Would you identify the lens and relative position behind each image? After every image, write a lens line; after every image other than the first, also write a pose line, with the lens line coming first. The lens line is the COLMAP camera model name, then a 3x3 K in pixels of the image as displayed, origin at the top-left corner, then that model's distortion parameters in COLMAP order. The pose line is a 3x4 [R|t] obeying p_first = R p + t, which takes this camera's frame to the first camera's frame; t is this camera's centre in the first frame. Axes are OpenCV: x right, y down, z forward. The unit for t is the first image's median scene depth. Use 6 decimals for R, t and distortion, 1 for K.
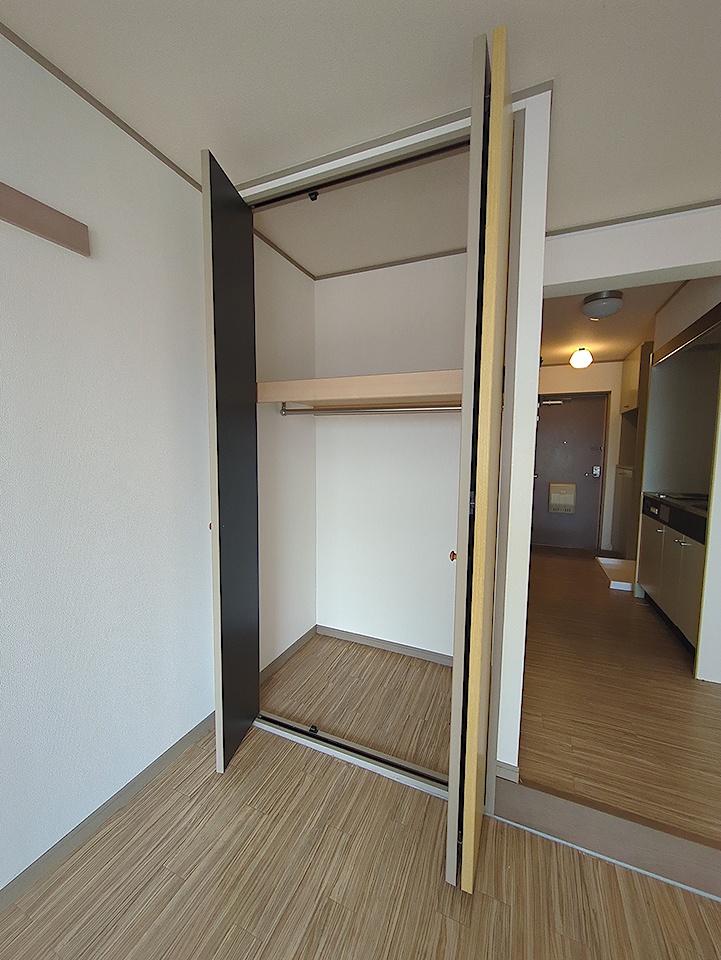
lens RADIAL K [[379.7, 0, 358.6], [0, 379.7, 482.8], [0, 0, 1]] dist [-0.001137, 0.000485]
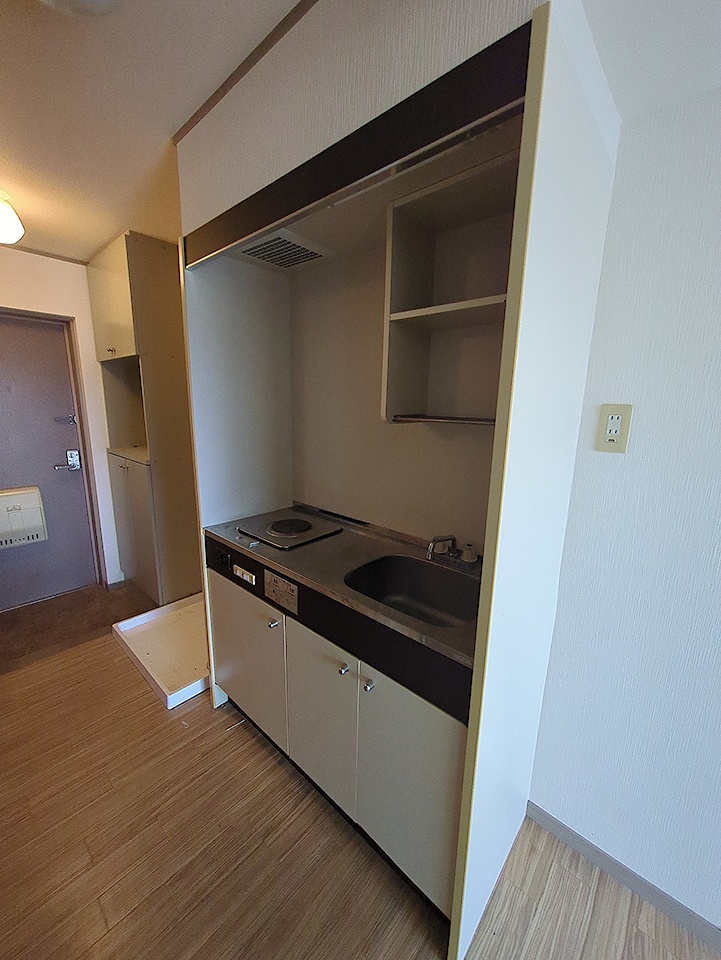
lens RADIAL K [[379.7, 0, 358.6], [0, 379.7, 482.8], [0, 0, 1]] dist [-0.001137, 0.000485]
pose [[0.316969, -0.199097, 0.927303, 0.240168], [0.063697, 0.979979, 0.188634, -0.085156], [-0.946295, -0.000725, 0.323305, 0.437009]]
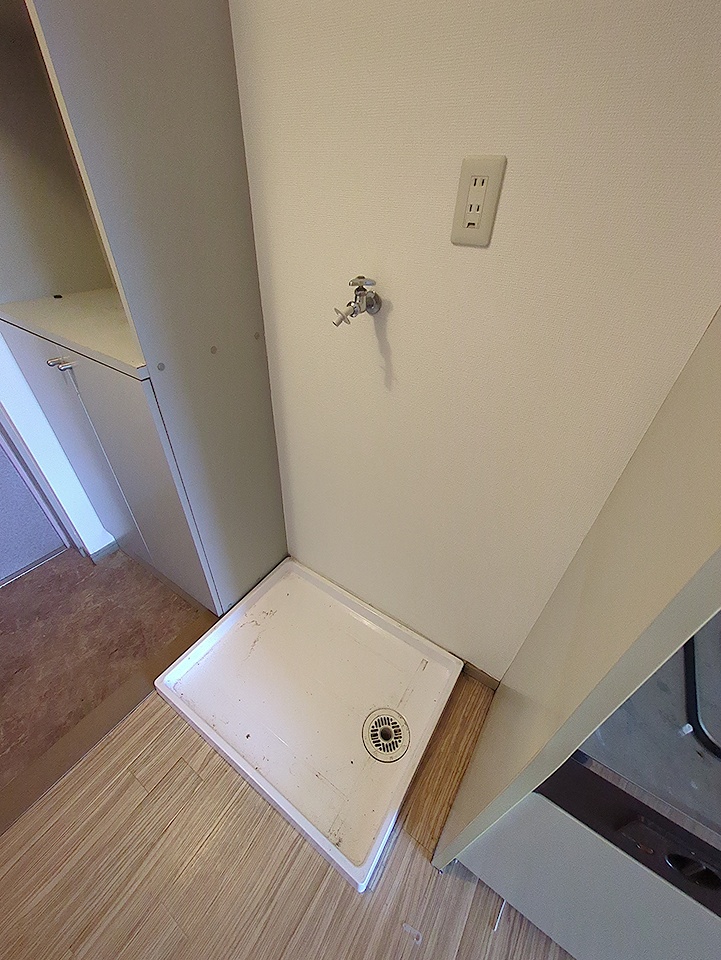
lens RADIAL K [[379.7, 0, 358.6], [0, 379.7, 482.8], [0, 0, 1]] dist [-0.001137, 0.000485]
pose [[0.176124, -0.608380, 0.773857, 0.467315], [0.047259, 0.790465, 0.610681, -0.100202], [-0.983233, -0.070983, 0.167971, 0.727662]]
